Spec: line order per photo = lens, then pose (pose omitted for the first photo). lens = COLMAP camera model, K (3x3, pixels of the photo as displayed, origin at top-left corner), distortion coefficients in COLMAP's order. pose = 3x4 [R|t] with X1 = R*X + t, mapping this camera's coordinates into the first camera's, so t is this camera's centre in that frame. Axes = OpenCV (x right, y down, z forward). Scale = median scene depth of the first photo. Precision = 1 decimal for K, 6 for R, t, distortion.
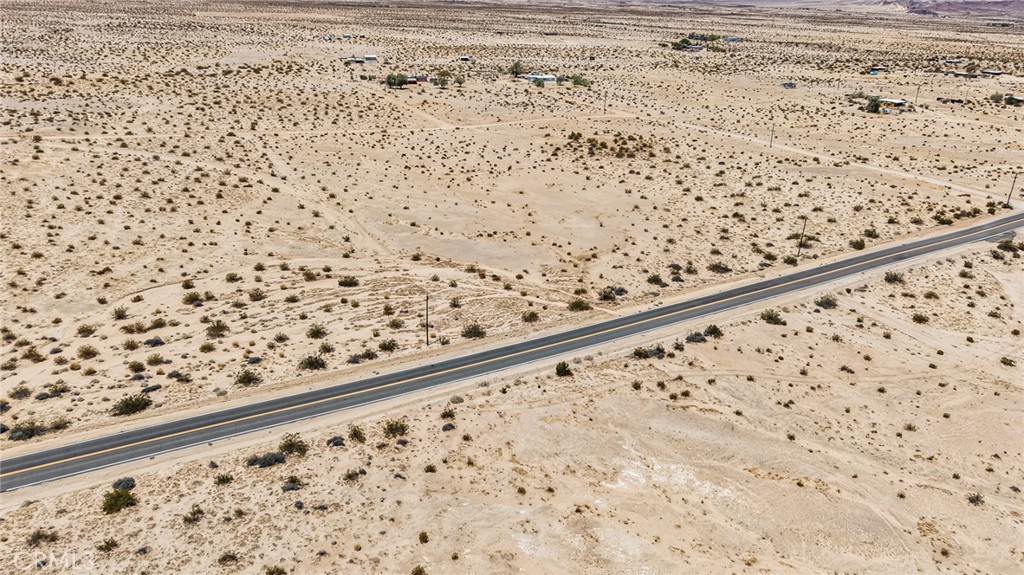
lens RADIAL K [[701.8, 0, 503.5], [0, 701.8, 260.6], [0, 0, 1]] dist [0.040594, -0.045702]
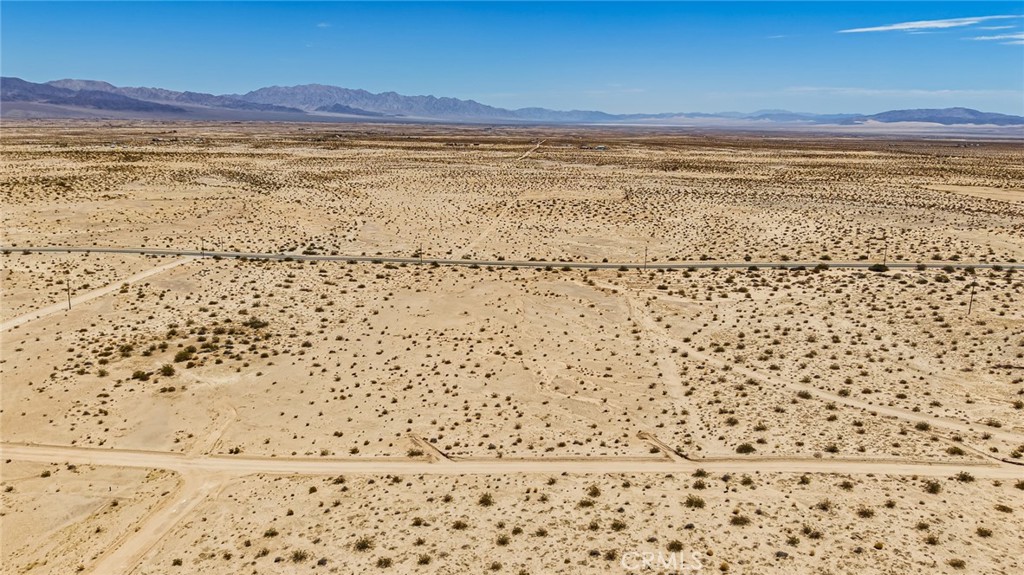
lens RADIAL K [[701.8, 0, 503.5], [0, 701.8, 260.6], [0, 0, 1]] dist [0.040594, -0.045702]
pose [[-0.816175, -0.149498, 0.558129, -0.631764], [0.173043, 0.858370, 0.482967, -0.699510], [-0.551284, 0.490766, -0.674711, 1.709703]]
